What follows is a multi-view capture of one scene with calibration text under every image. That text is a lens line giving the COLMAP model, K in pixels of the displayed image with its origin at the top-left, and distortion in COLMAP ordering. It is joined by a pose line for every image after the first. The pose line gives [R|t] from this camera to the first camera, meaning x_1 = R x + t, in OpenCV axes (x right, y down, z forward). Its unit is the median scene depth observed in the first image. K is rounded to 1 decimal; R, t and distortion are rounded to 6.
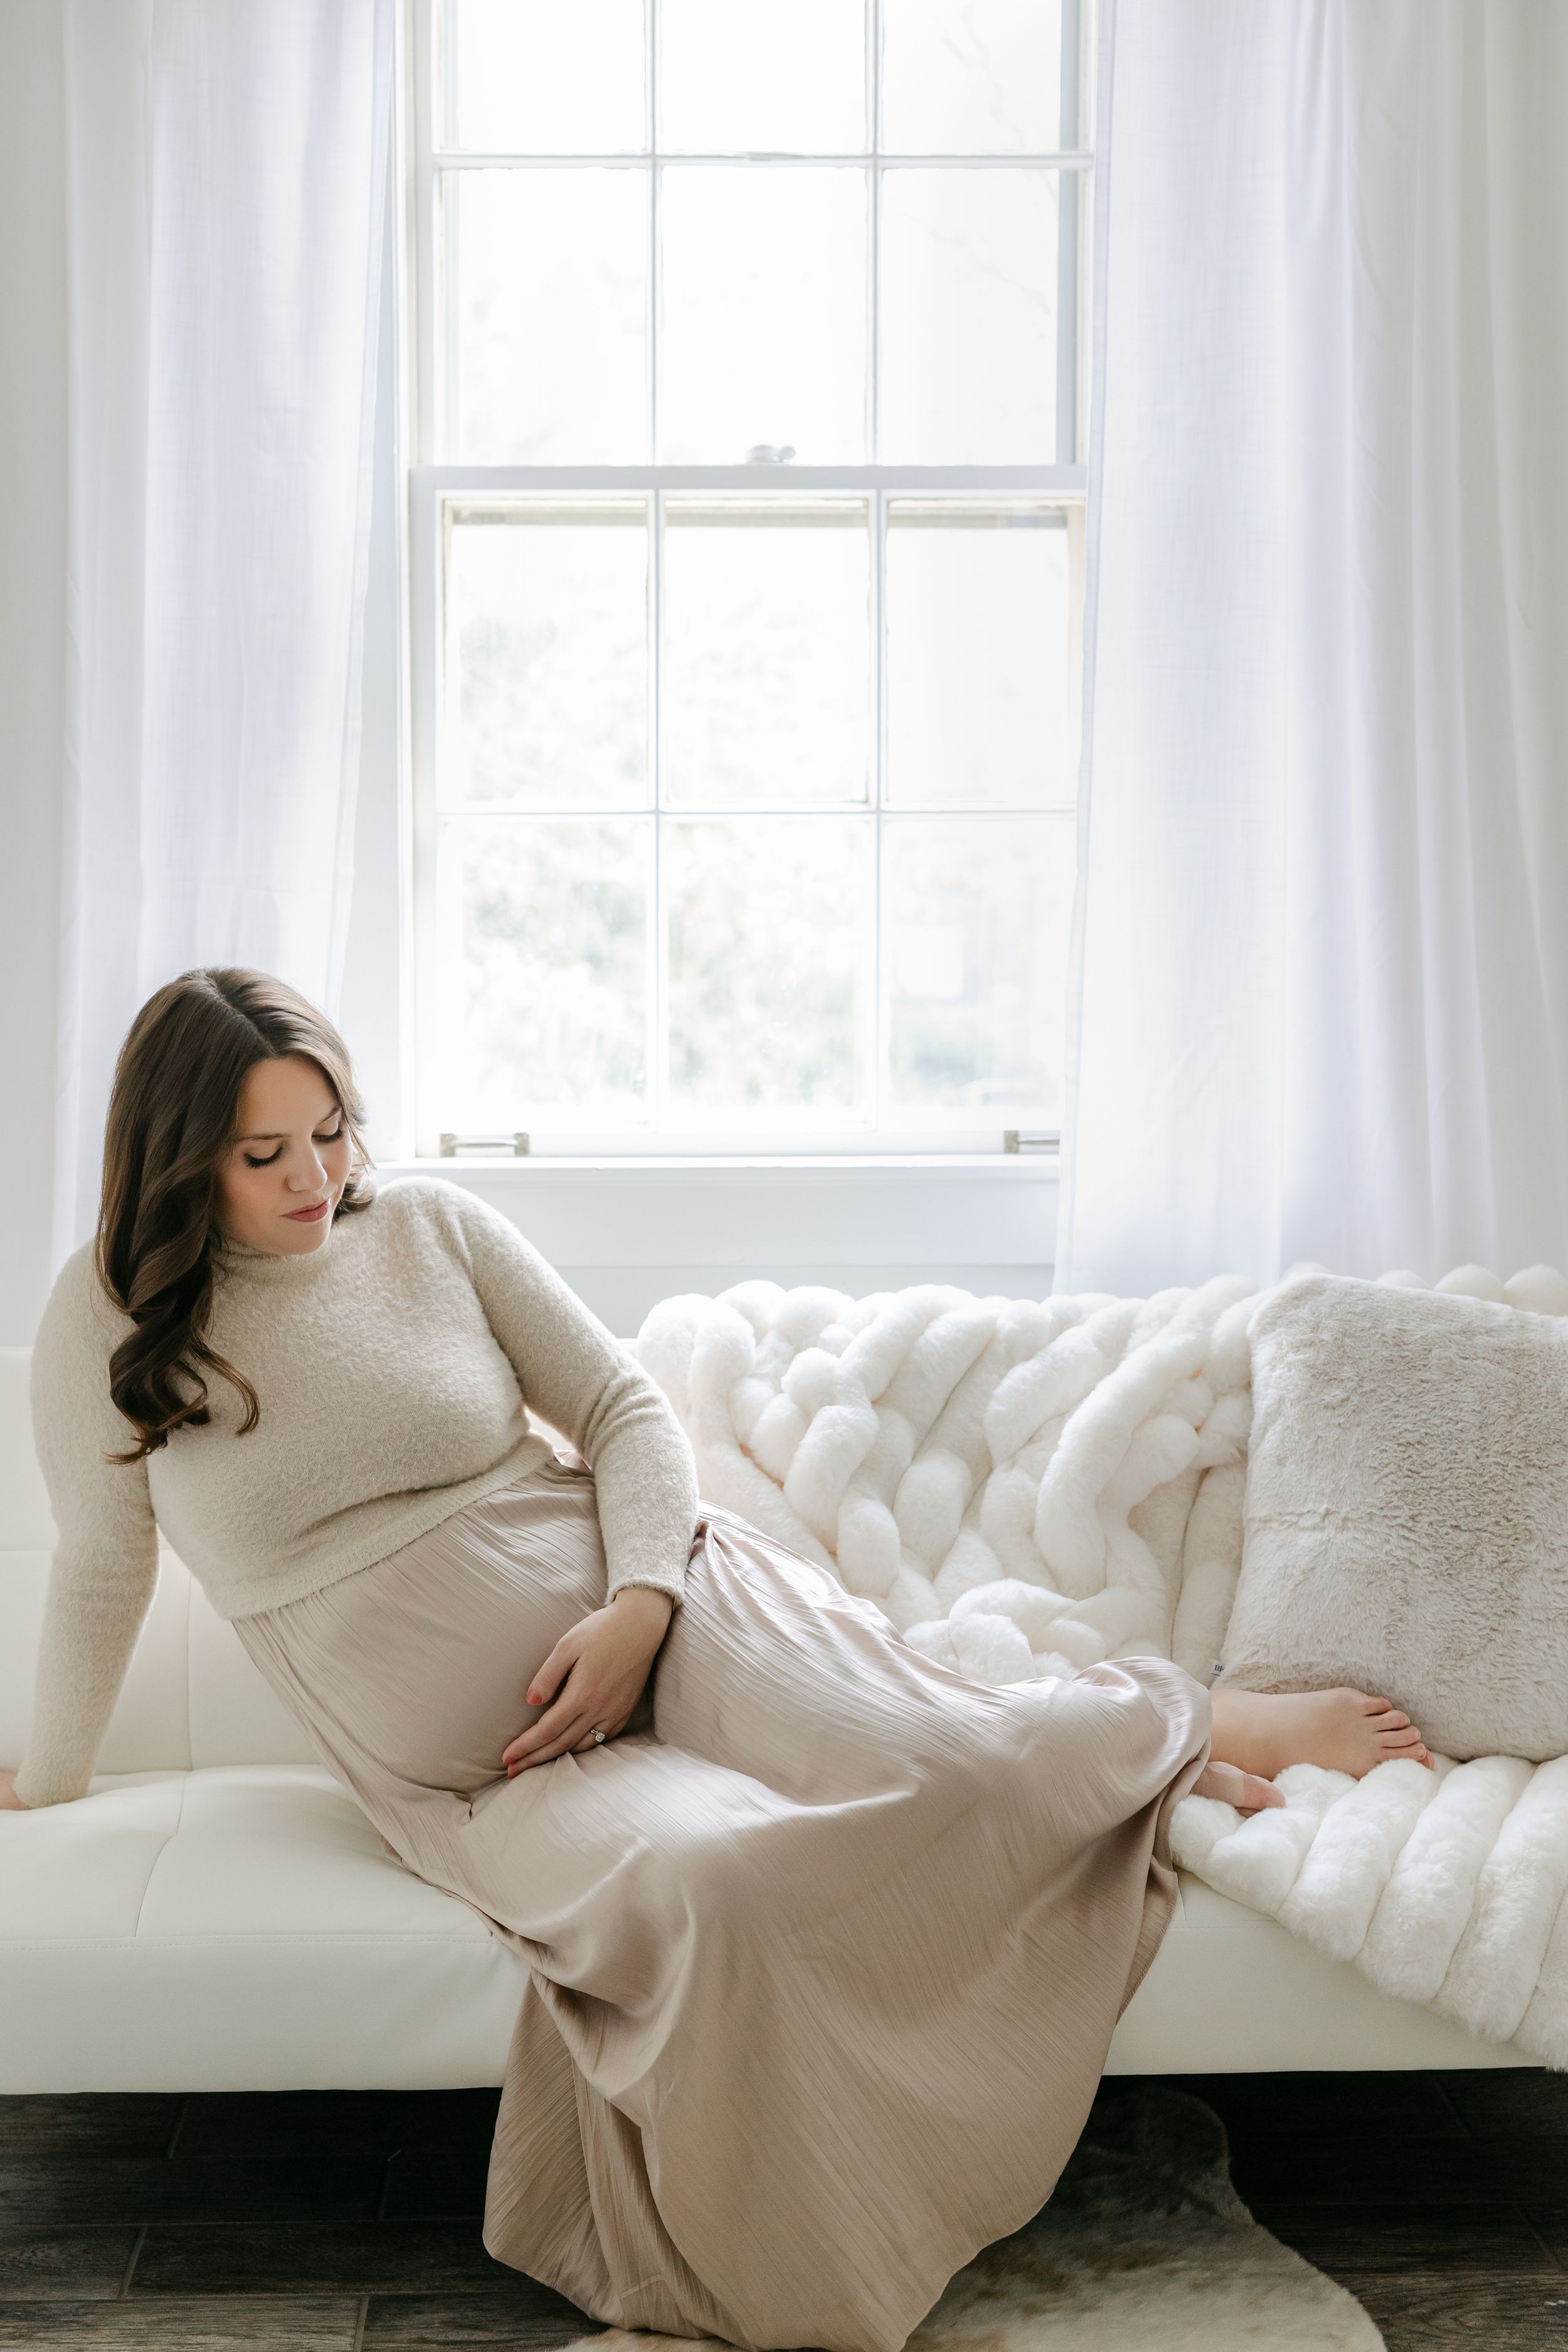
lens RADIAL K [[3484.3, 0, 784.0], [0, 3484.3, 1176.0], [0, 0, 1]] dist [-0.006325, 0.022446]
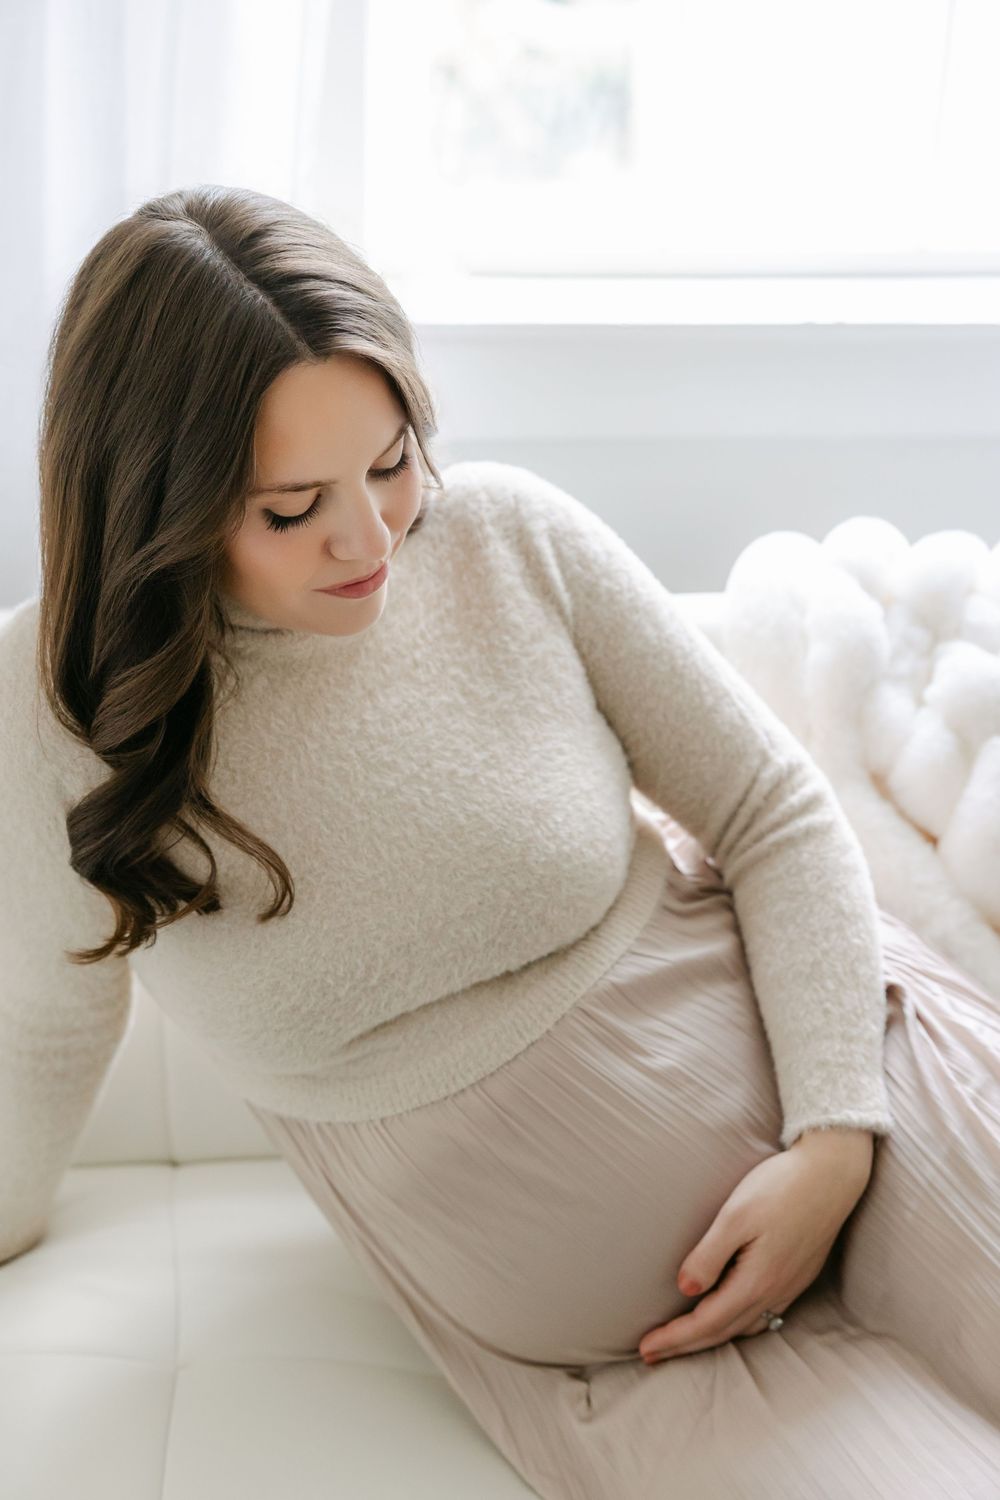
lens RADIAL K [[2222.1, 0, 500.0], [0, 2222.1, 750.0], [0, 0, 1]] dist [-0.006325, 0.022446]
pose [[0.999148, 0.008062, 0.040466, -0.125588], [-0.021308, 0.940648, 0.338714, -0.102094], [-0.035334, -0.339288, 0.940019, 0.592001]]
